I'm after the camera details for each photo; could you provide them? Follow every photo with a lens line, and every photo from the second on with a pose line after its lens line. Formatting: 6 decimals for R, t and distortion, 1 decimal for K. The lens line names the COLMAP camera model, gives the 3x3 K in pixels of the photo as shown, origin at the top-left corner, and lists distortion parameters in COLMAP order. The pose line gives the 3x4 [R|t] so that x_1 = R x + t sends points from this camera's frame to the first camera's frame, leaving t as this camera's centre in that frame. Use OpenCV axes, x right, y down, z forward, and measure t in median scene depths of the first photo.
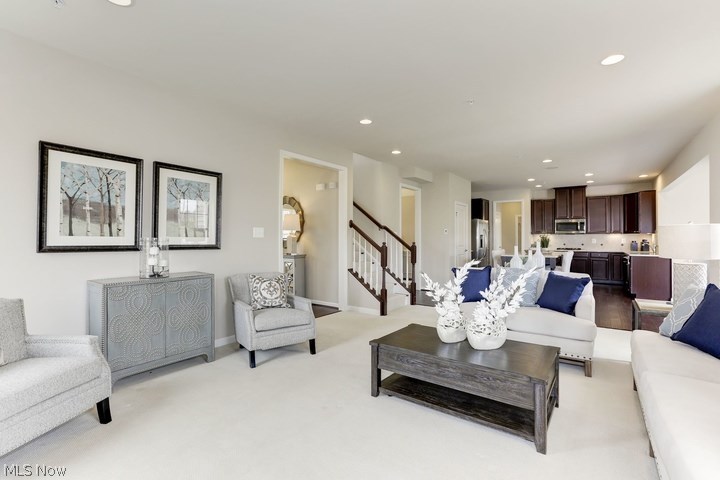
lens RADIAL K [[326.8, 0, 359.8], [0, 326.8, 237.2], [0, 0, 1]] dist [-0.023491, 0.002288]
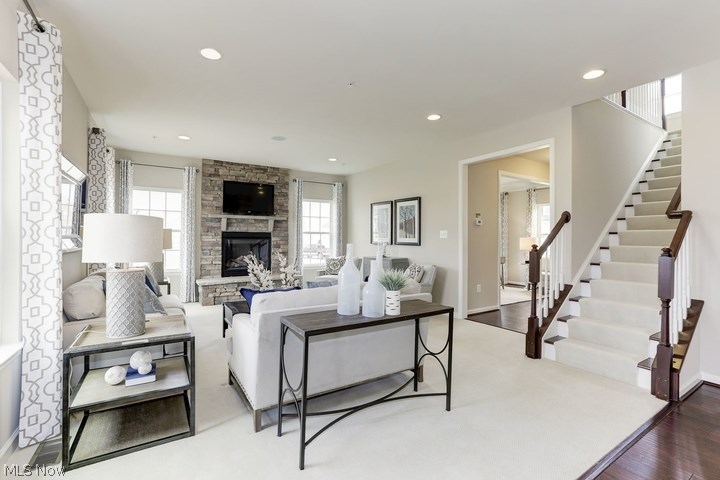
lens RADIAL K [[326.8, 0, 355.3], [0, 326.8, 240.2], [0, 0, 1]] dist [-0.023491, 0.002288]
pose [[-0.378231, -0.000360, -0.925711, 1.188413], [-0.004812, 0.999987, 0.001577, 0.009655], [0.925699, 0.005051, -0.378227, 1.387746]]
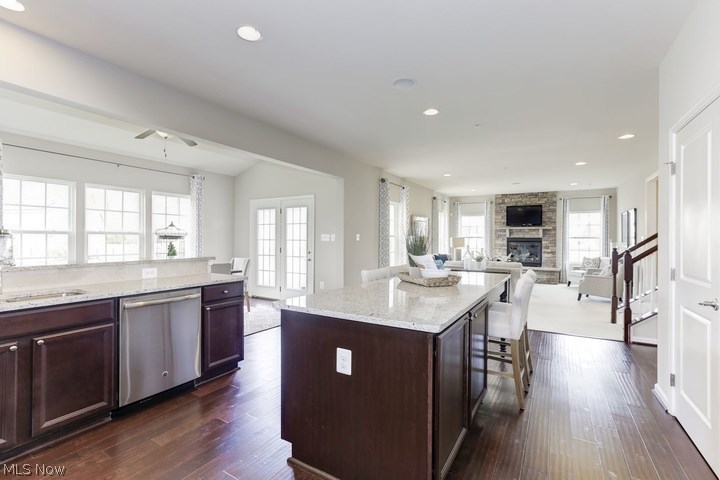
lens RADIAL K [[326.8, 0, 360.7], [0, 326.8, 238.5], [0, 0, 1]] dist [-0.023491, 0.002288]
pose [[-0.995672, -0.013417, -0.091968, 1.379185], [-0.012459, 0.999862, -0.010989, 0.025386], [0.092103, -0.009796, -0.995701, 2.869378]]
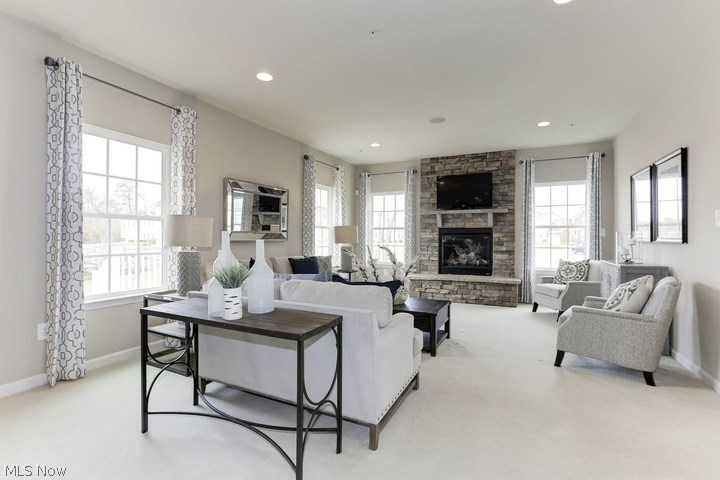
lens RADIAL K [[326.8, 0, 363.0], [0, 326.8, 237.9], [0, 0, 1]] dist [-0.023491, 0.002288]
pose [[-0.982910, -0.002543, -0.184068, 0.510120], [-0.002831, 0.999995, 0.001302, 0.022670], [0.184064, 0.001801, -0.982913, 1.732640]]
